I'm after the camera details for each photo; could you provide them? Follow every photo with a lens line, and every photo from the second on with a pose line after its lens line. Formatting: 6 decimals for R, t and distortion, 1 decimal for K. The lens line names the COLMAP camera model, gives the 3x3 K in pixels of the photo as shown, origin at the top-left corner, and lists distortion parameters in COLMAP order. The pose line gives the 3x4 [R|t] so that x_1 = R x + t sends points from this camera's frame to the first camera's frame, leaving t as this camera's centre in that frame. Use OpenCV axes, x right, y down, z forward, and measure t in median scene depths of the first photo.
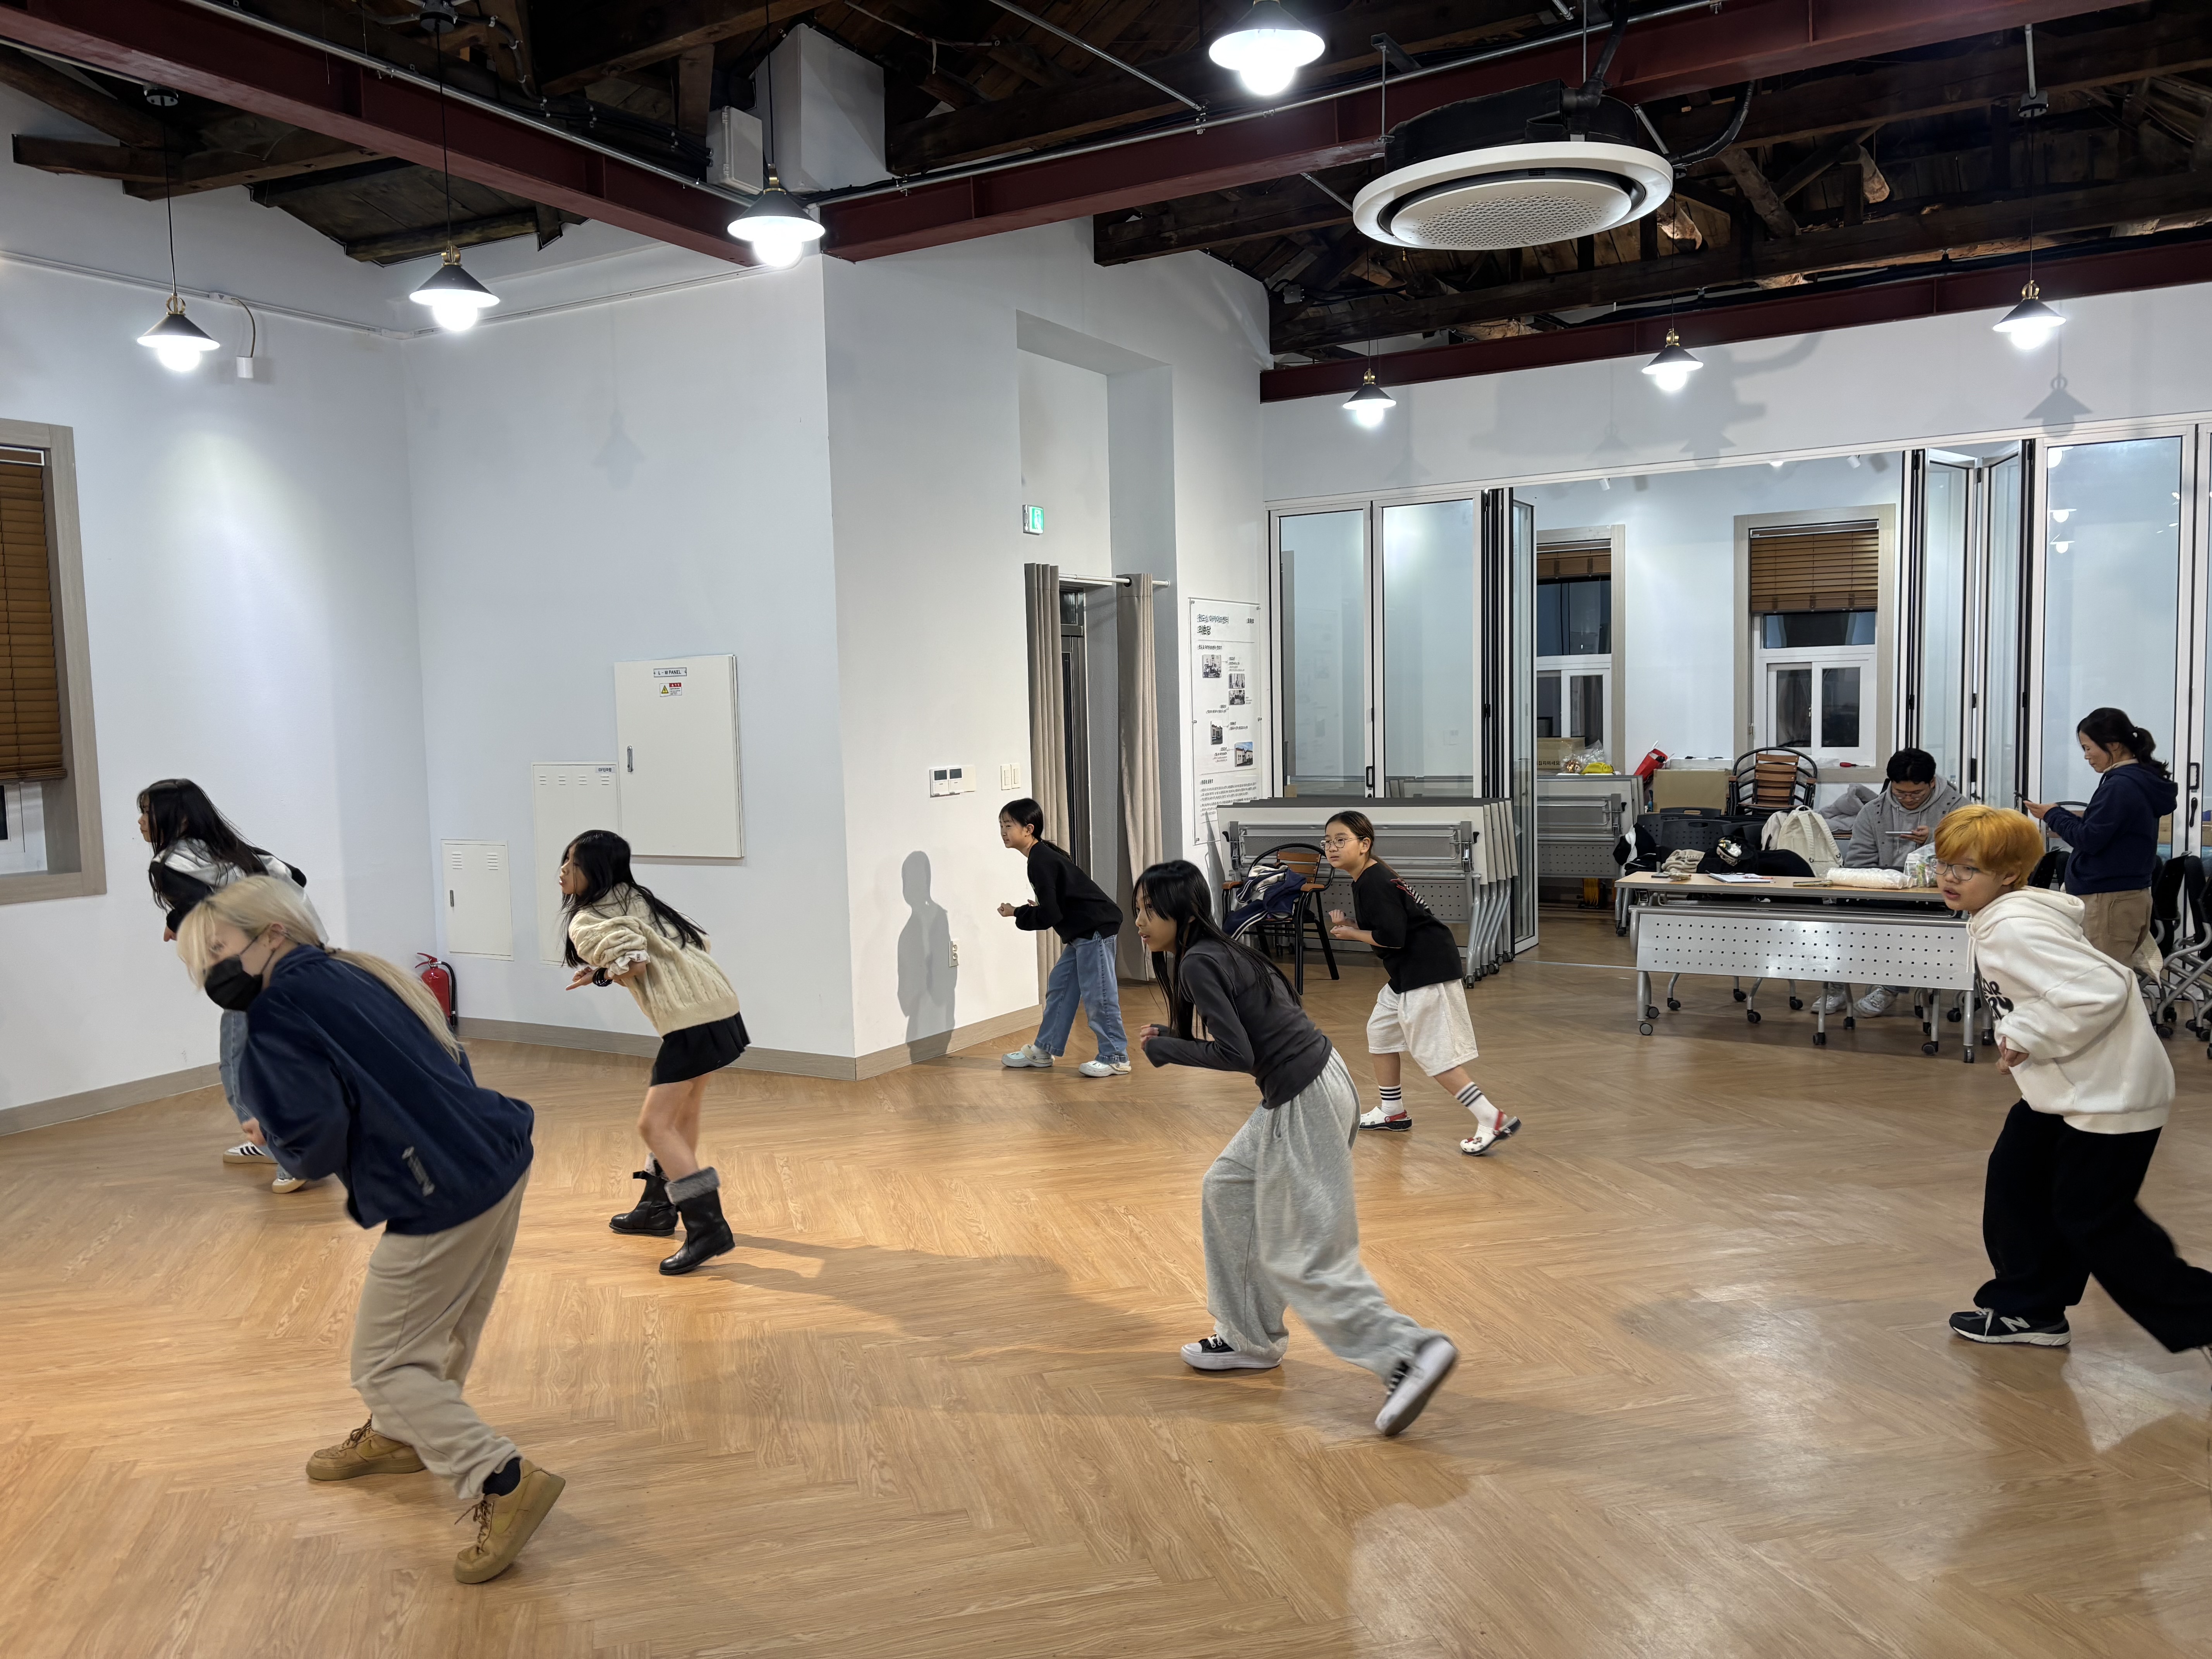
lens RADIAL K [[1683.5, 0, 1105.2], [0, 1683.5, 819.7], [0, 0, 1]] dist [0.026033, -0.036744]
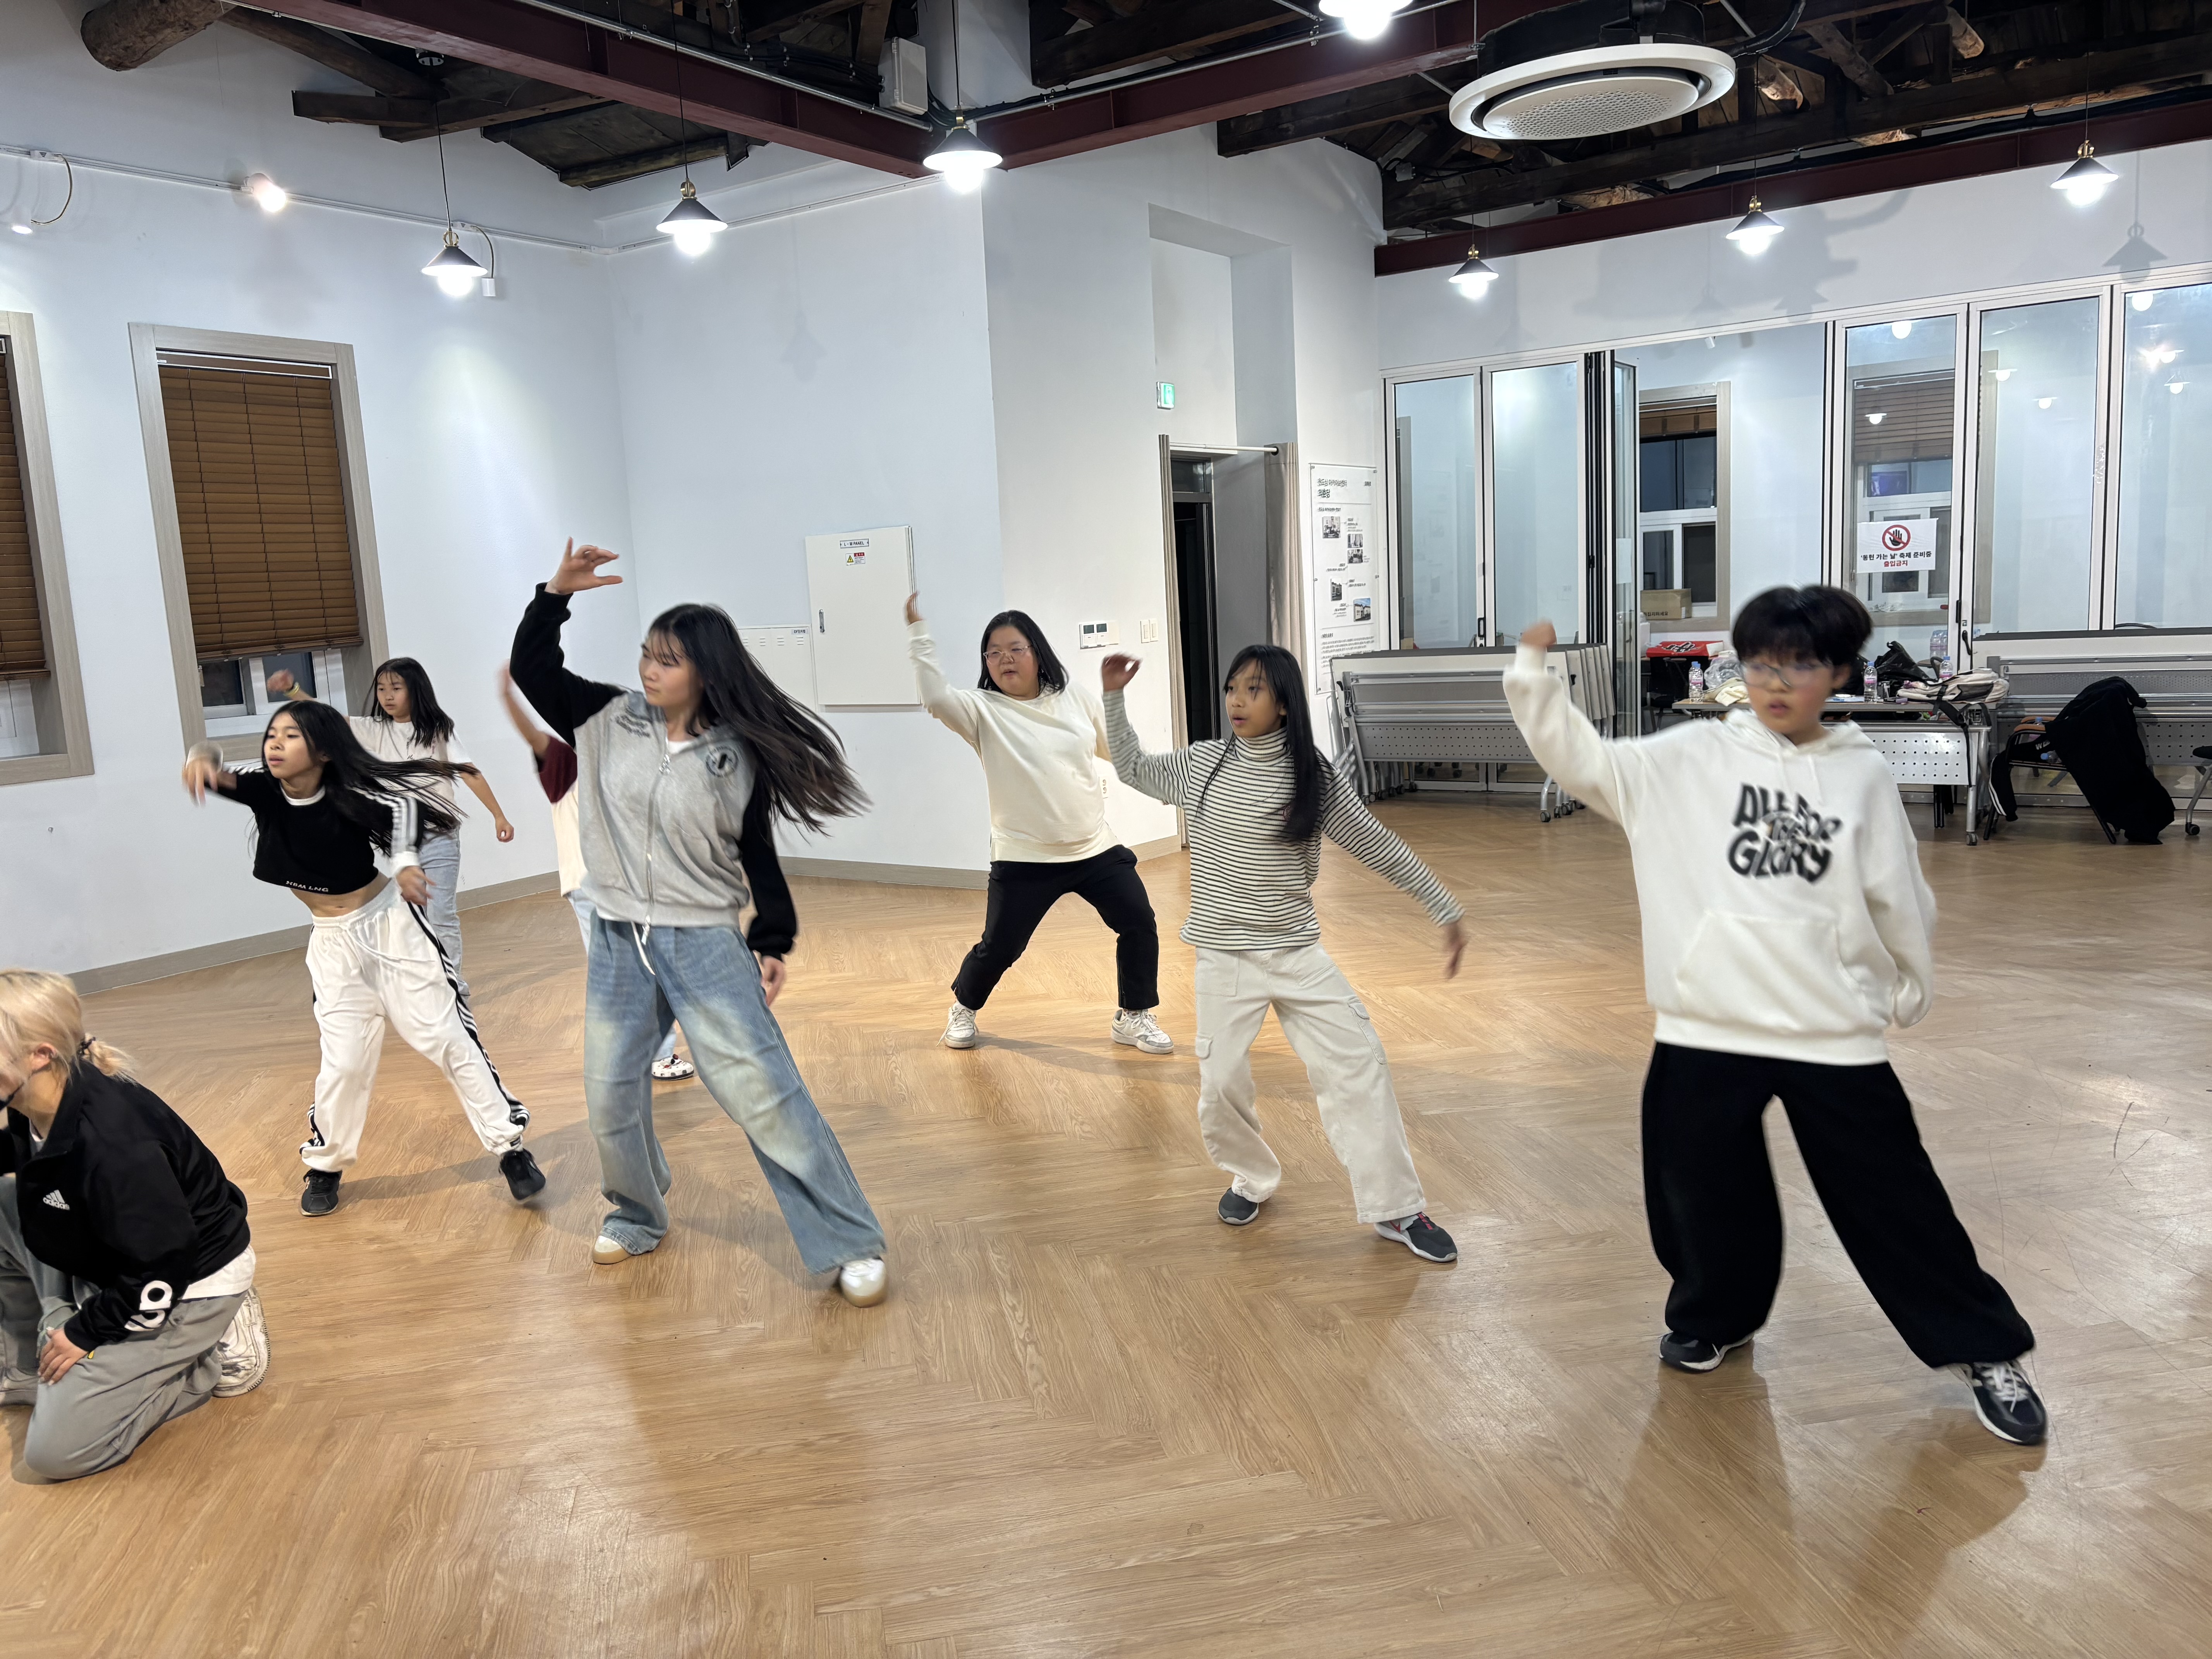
lens RADIAL K [[1683.5, 0, 1098.0], [0, 1683.5, 820.5], [0, 0, 1]] dist [0.026033, -0.036744]
pose [[0.996801, -0.015315, -0.078442, -0.005636], [0.020836, 0.997325, 0.070057, 0.024124], [0.077159, -0.071467, 0.994454, -0.140681]]
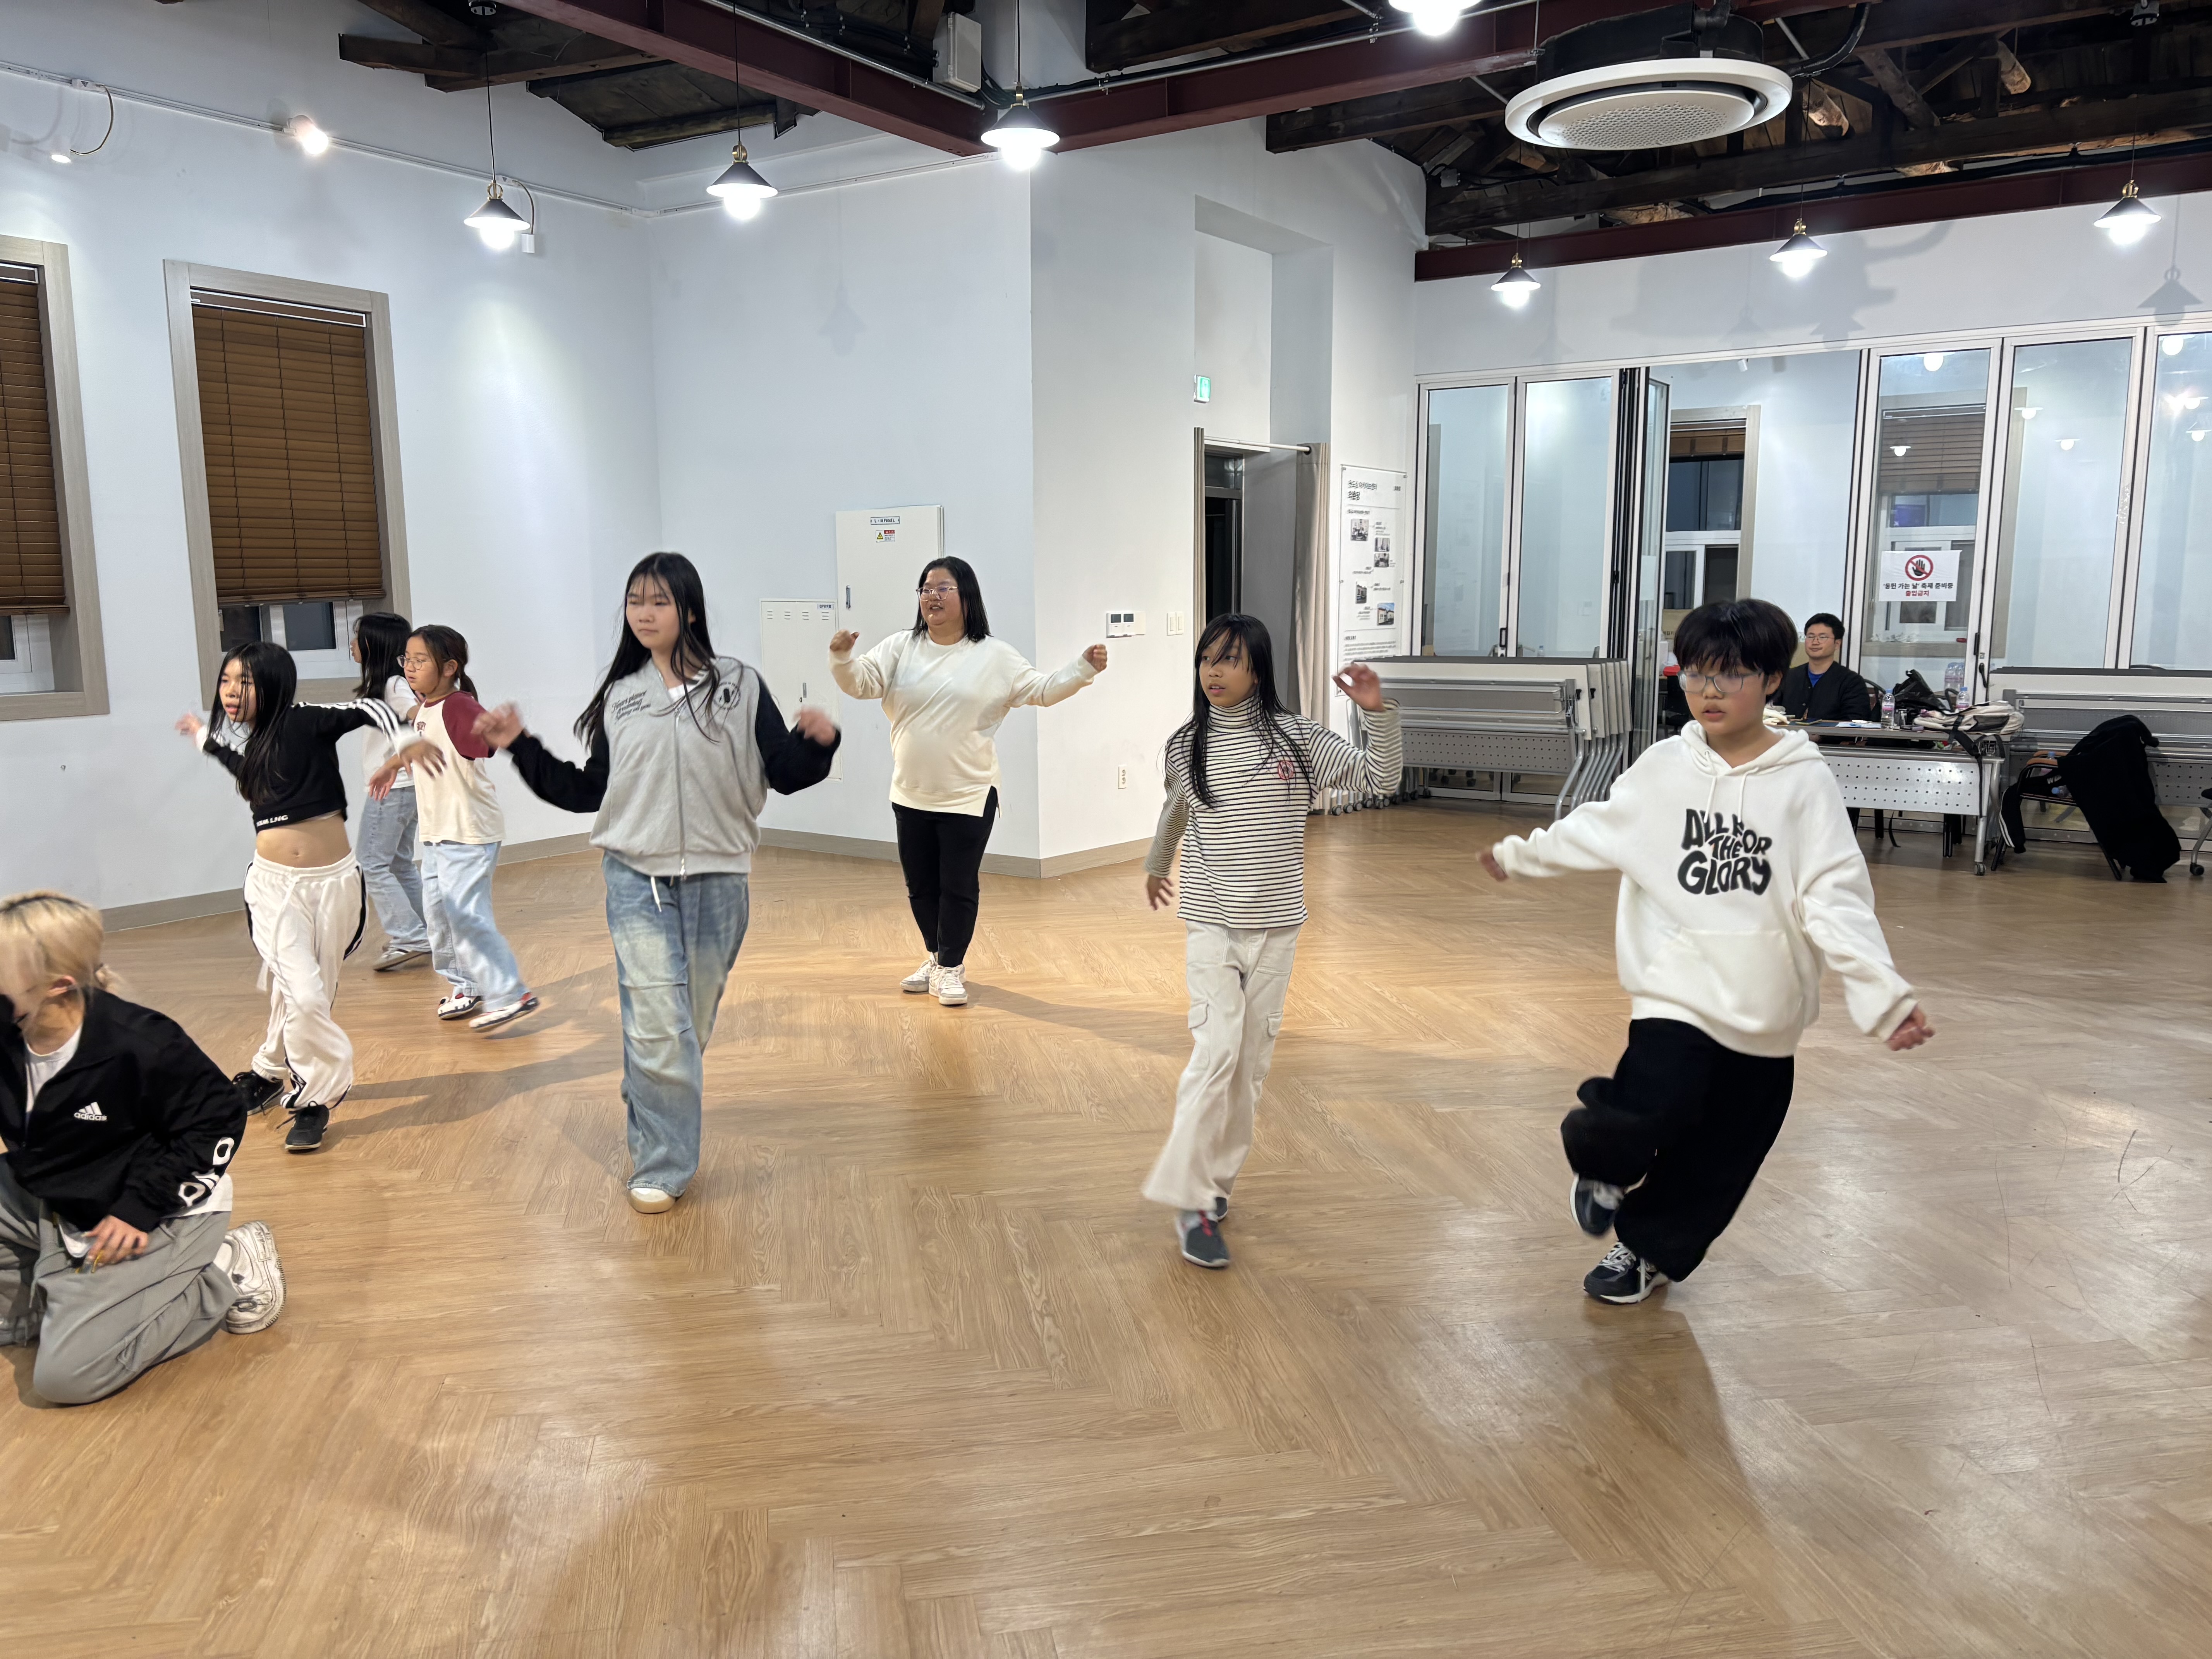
lens RADIAL K [[1683.5, 0, 1128.2], [0, 1683.5, 833.4], [0, 0, 1]] dist [0.026033, -0.036744]
pose [[0.997535, 0.032396, -0.062242, -0.015518], [-0.027407, 0.996467, 0.079393, 0.029083], [0.064594, -0.077491, 0.994898, -0.142629]]
